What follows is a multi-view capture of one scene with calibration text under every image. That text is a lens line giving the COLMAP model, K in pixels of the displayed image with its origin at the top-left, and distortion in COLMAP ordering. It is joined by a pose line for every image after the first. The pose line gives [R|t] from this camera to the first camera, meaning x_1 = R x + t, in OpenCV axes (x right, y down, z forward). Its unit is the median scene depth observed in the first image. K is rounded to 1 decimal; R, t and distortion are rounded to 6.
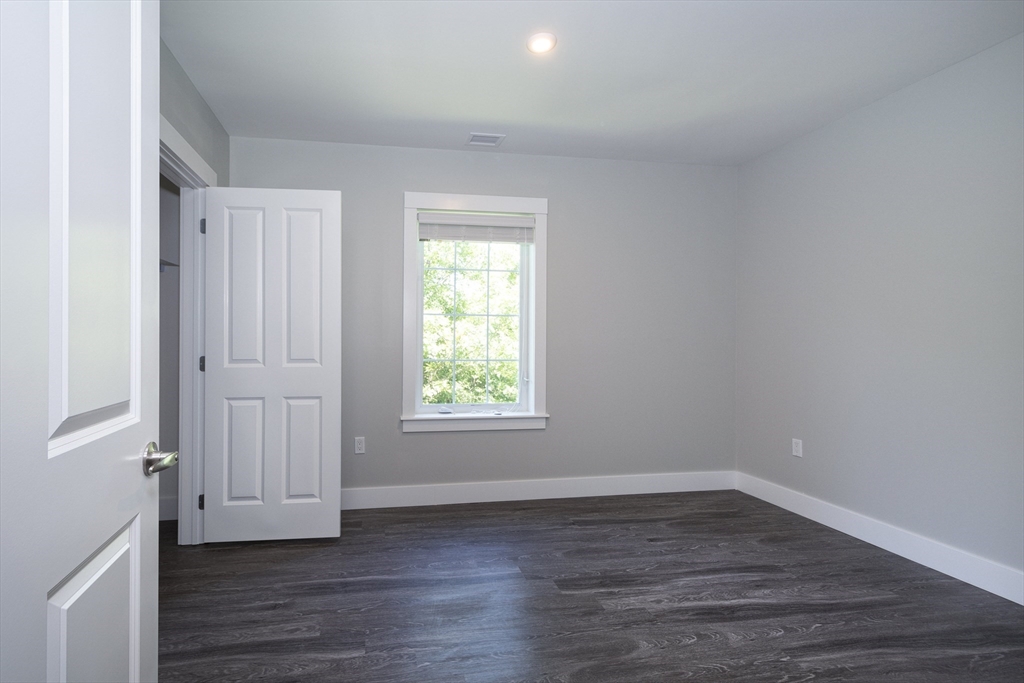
lens RADIAL K [[456.7, 0, 468.0], [0, 456.7, 335.0], [0, 0, 1]] dist [0.010046, 0.000379]
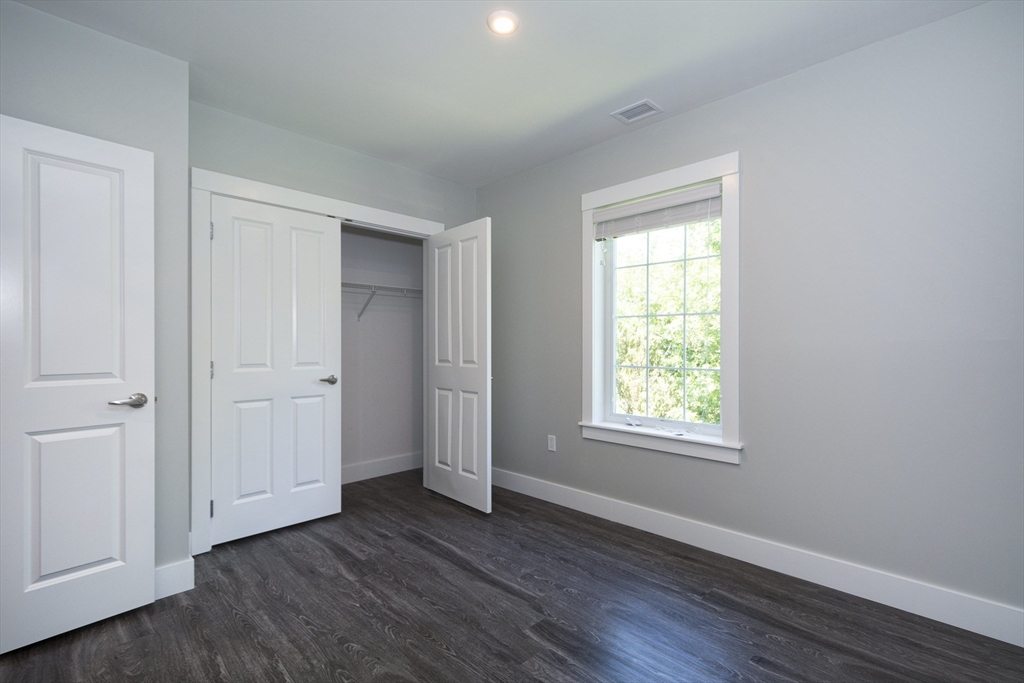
lens RADIAL K [[456.7, 0, 516.4], [0, 456.7, 343.1], [0, 0, 1]] dist [0.010046, 0.000379]
pose [[0.613651, -0.005607, -0.789558, 0.633143], [0.013515, 0.999903, 0.003403, 0.001763], [0.789462, -0.012759, 0.613667, 0.316132]]
